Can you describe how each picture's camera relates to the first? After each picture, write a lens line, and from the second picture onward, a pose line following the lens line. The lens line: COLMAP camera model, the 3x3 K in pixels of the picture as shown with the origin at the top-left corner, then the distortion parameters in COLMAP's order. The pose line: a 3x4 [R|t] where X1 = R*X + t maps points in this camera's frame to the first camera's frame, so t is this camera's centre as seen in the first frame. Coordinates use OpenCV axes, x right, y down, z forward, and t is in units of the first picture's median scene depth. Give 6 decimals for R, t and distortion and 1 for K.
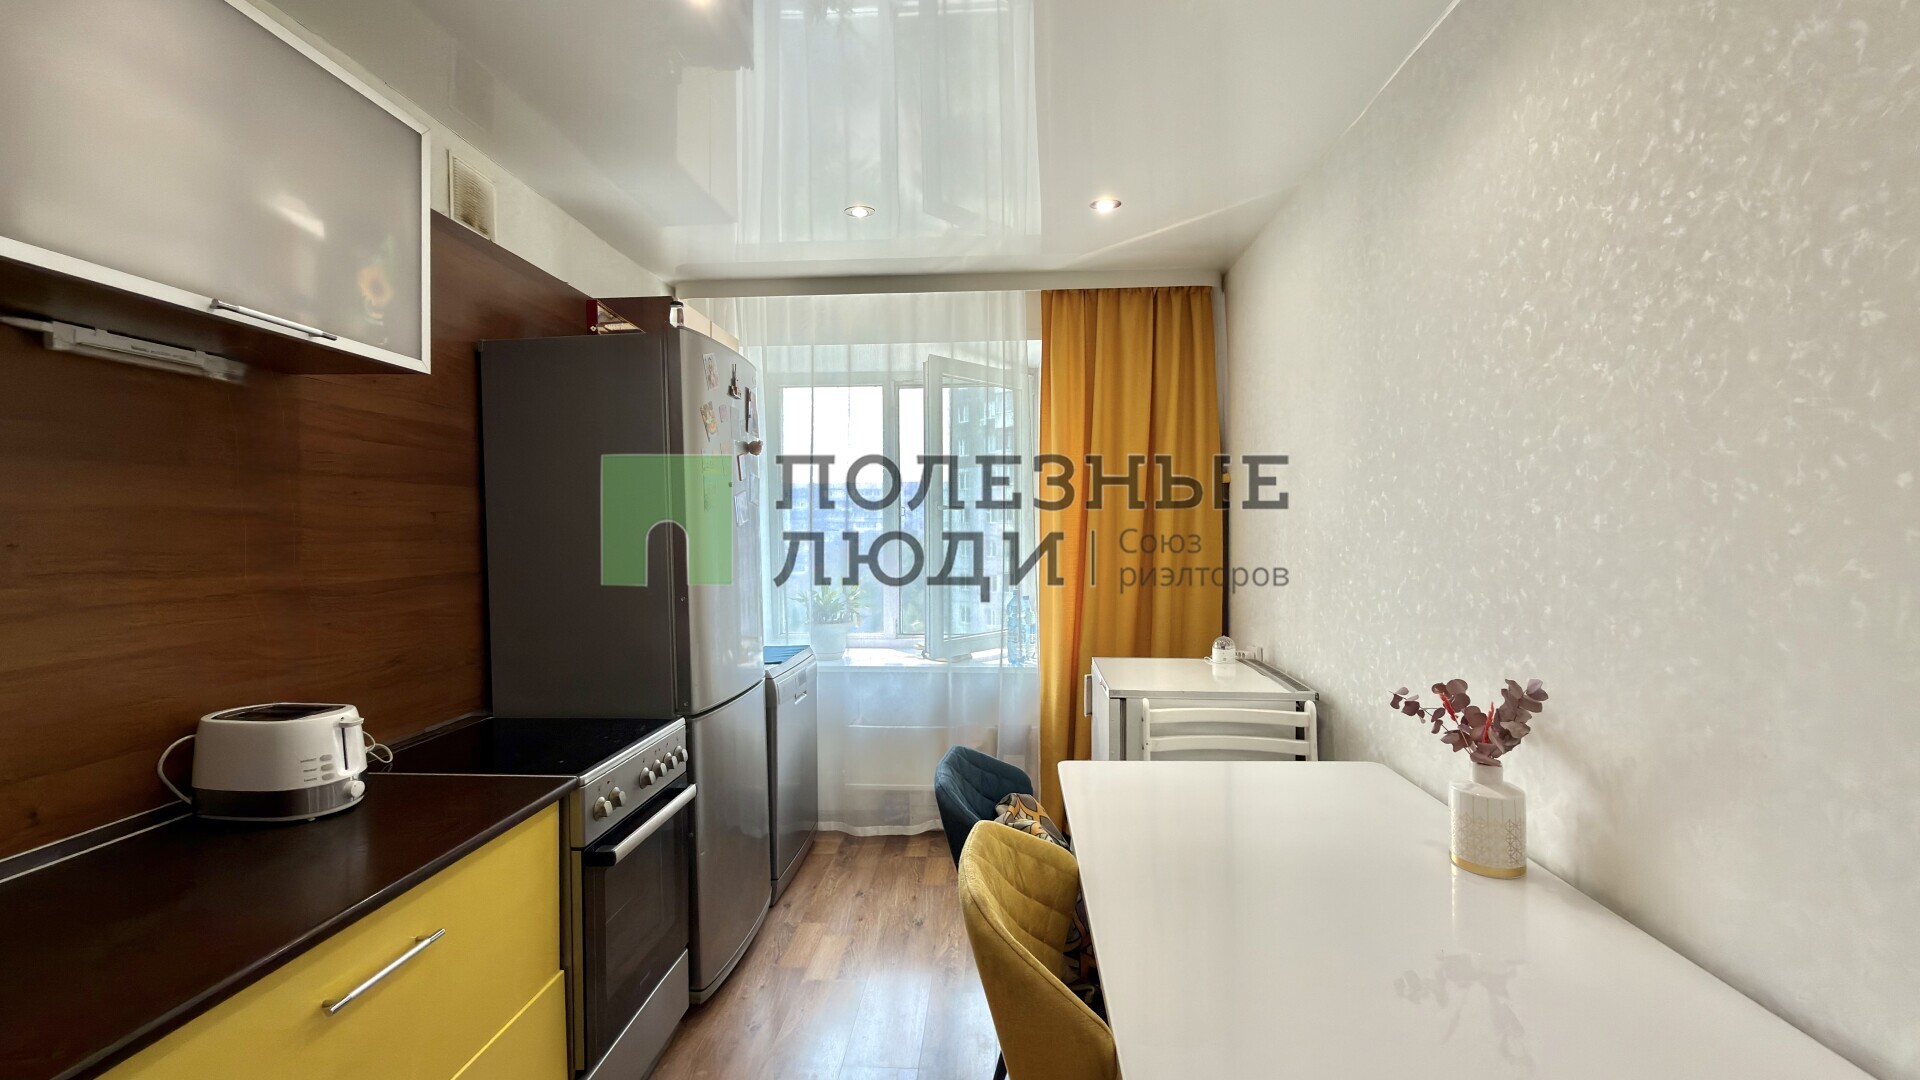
lens RADIAL K [[774.1, 0, 953.0], [0, 774.1, 536.8], [0, 0, 1]] dist [0.000020, -0.000014]
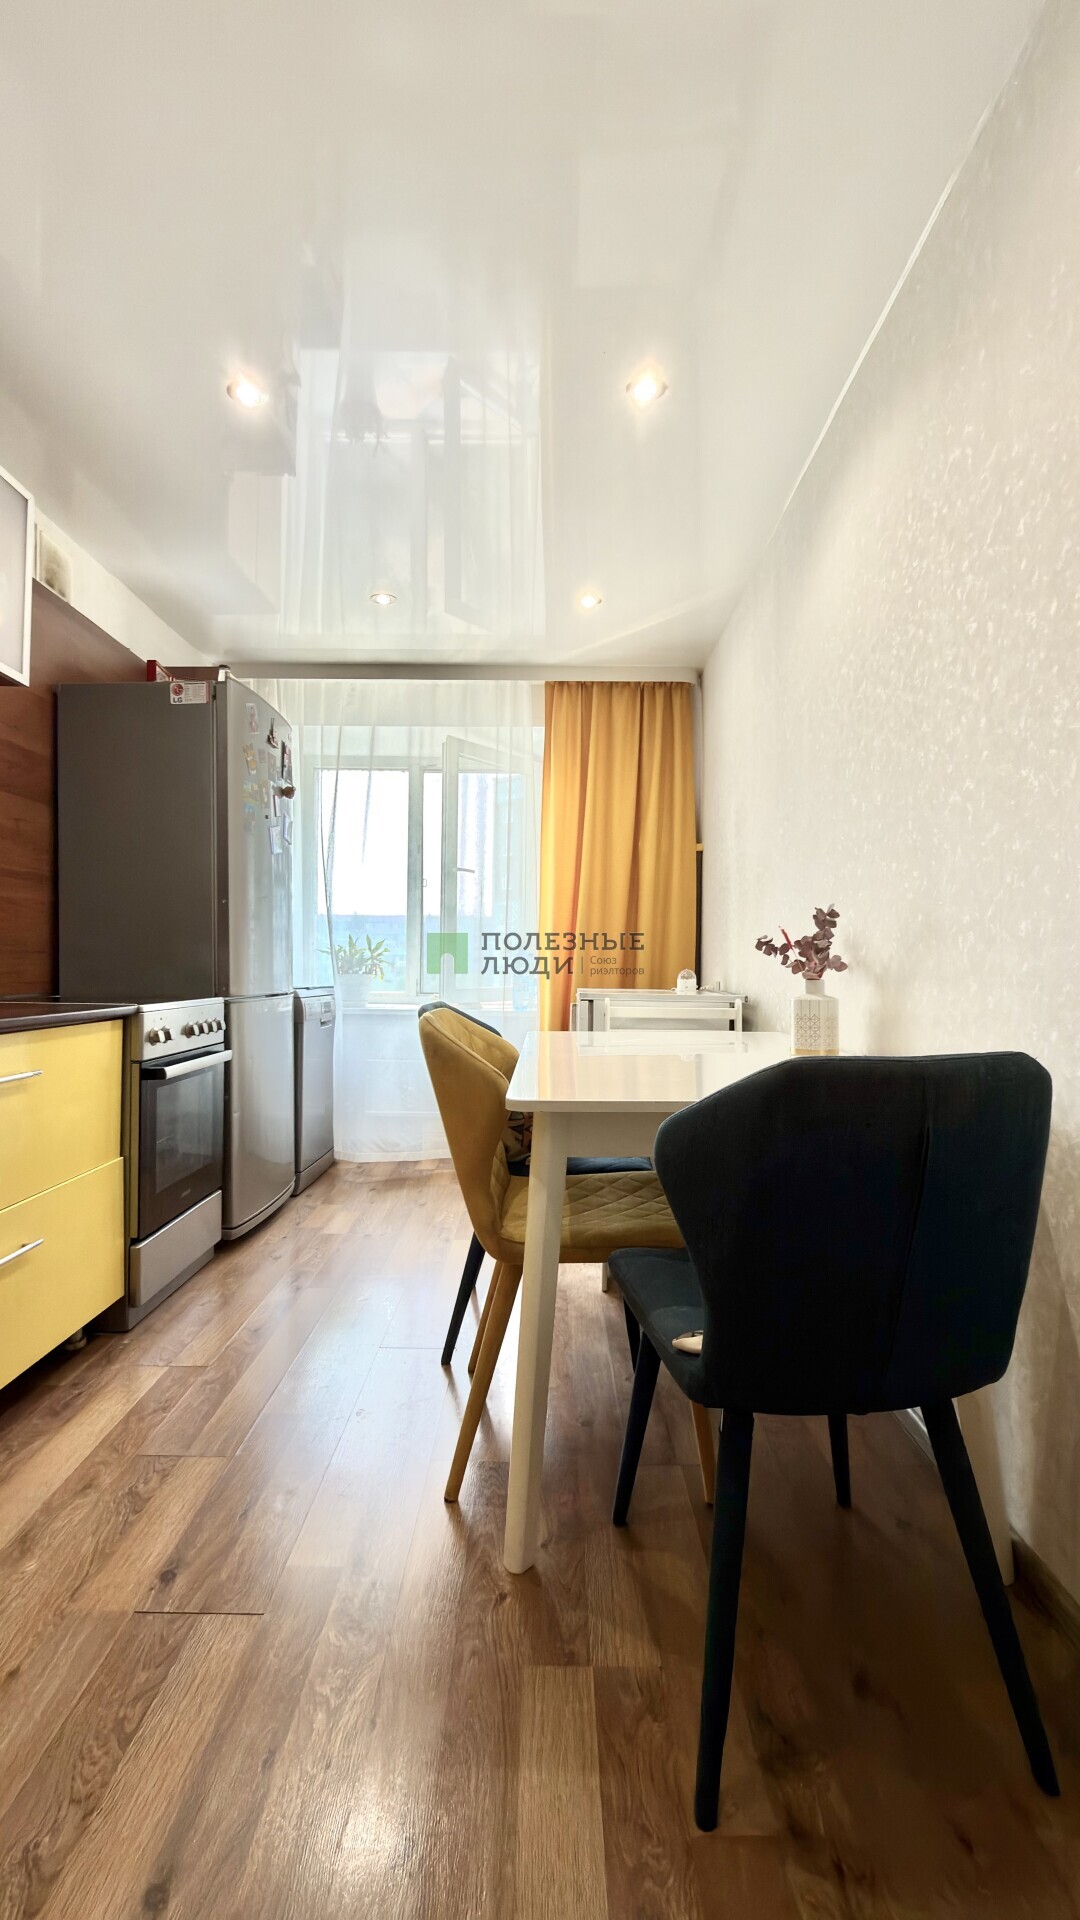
lens RADIAL K [[774.1, 0, 534.5], [0, 774.1, 960.6], [0, 0, 1]] dist [0.000020, -0.000014]
pose [[0.998629, 0.018304, 0.049033, 0.064005], [-0.017474, 0.999698, -0.017301, 0.153848], [-0.049335, 0.016420, 0.998647, -0.190626]]
